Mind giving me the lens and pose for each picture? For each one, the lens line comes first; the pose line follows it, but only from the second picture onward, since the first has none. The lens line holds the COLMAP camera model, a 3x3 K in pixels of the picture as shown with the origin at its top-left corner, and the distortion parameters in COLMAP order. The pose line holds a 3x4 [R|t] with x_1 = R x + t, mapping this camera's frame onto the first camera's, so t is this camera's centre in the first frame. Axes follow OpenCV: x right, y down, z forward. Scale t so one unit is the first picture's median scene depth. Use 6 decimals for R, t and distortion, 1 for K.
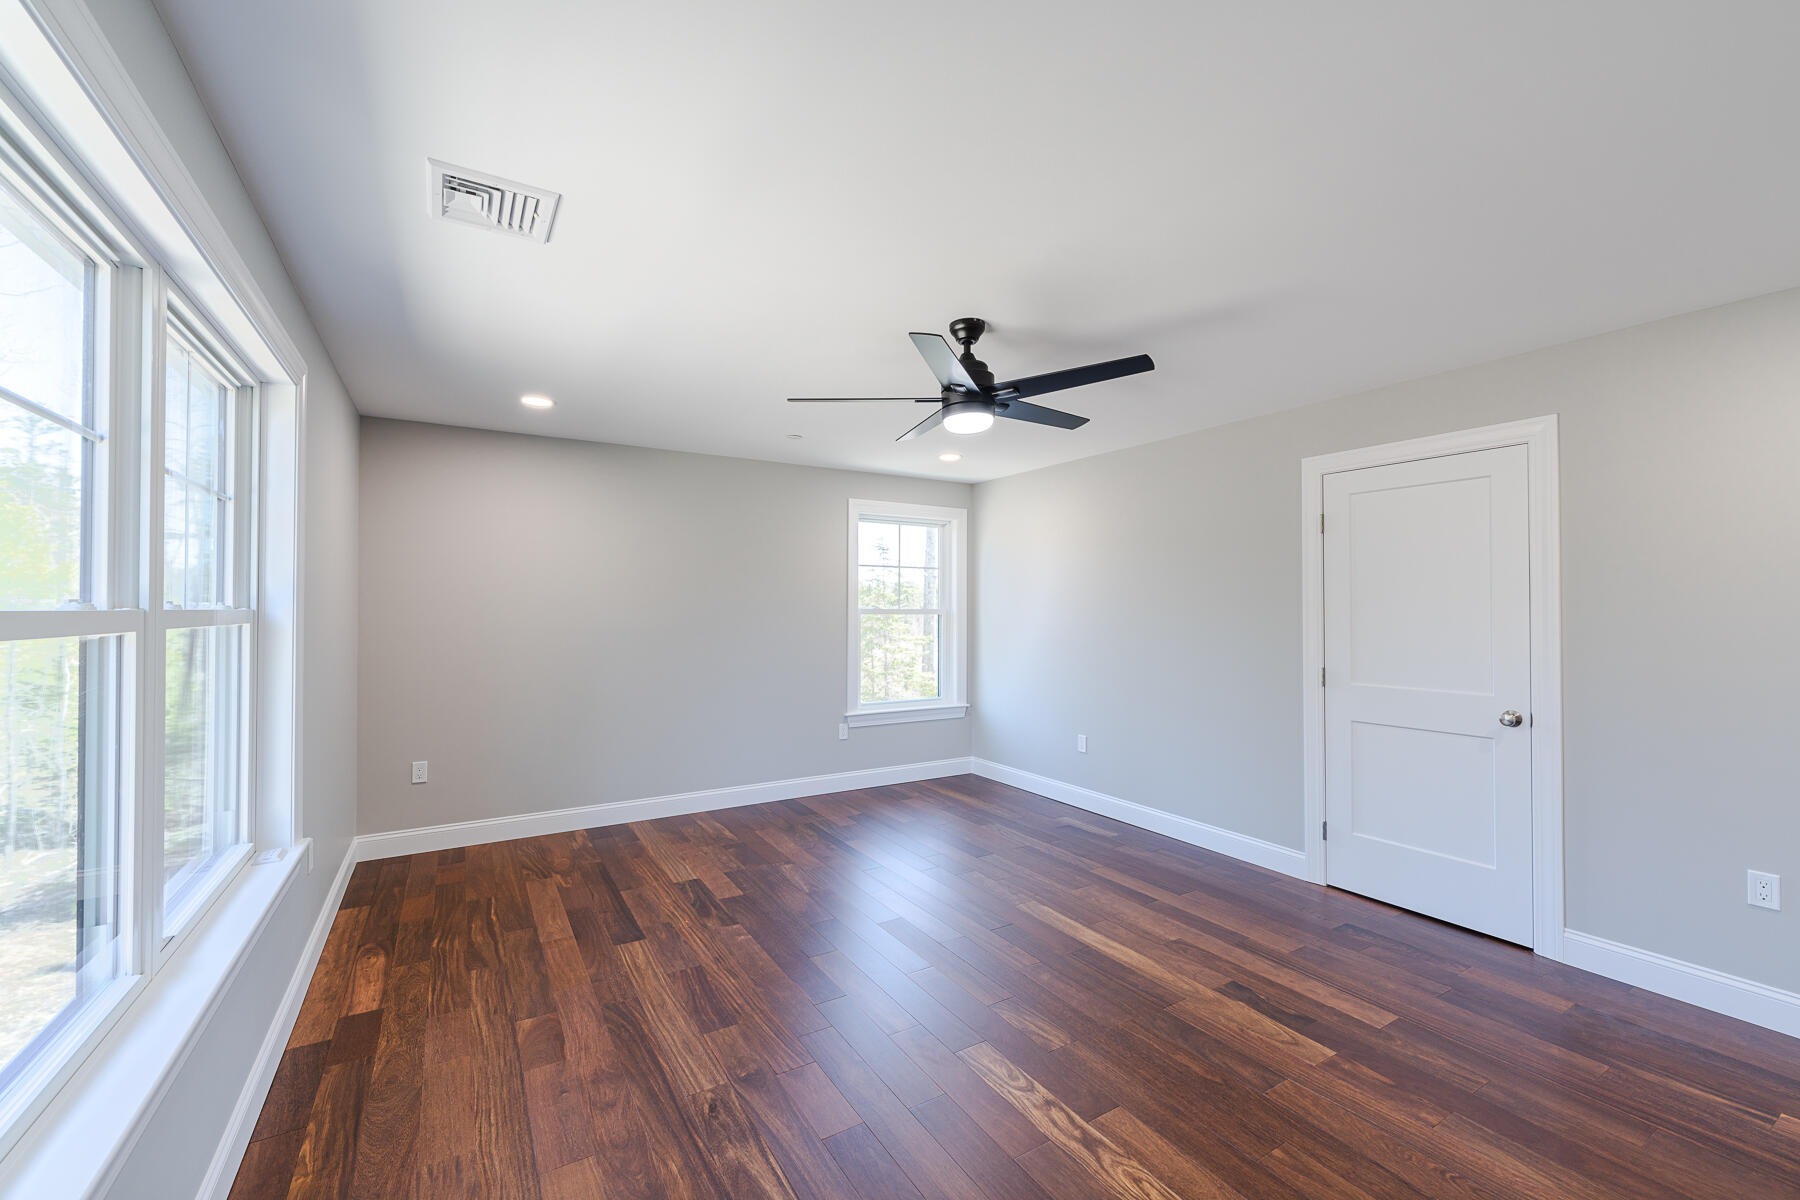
lens RADIAL K [[733.8, 0, 891.0], [0, 733.8, 595.3], [0, 0, 1]] dist [-0.005407, -0.001945]
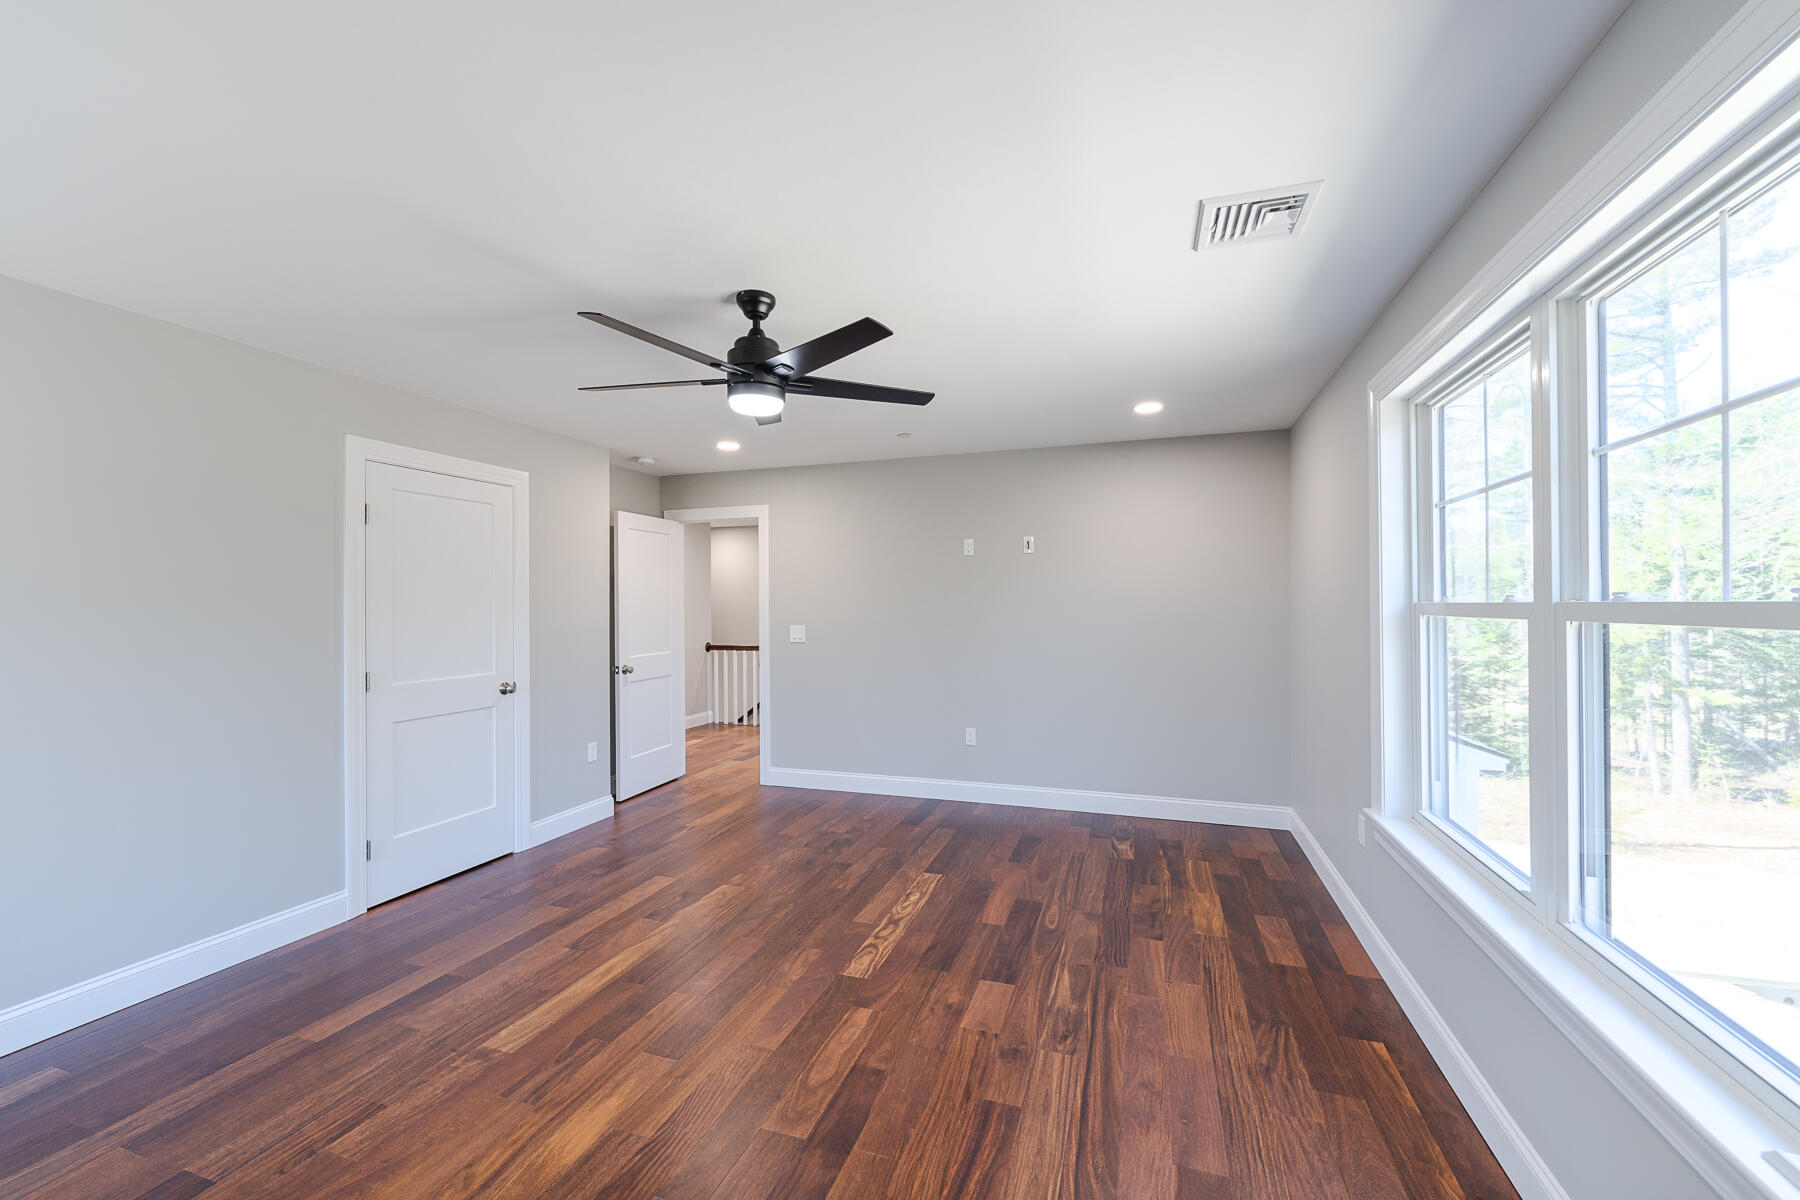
lens RADIAL K [[733.8, 0, 900.7], [0, 733.8, 594.4], [0, 0, 1]] dist [-0.005407, -0.001945]
pose [[-0.654130, 0.014162, 0.756250, -0.769516], [-0.008189, 0.999633, -0.025803, 0.029310], [-0.756338, -0.023072, -0.653774, 1.582230]]
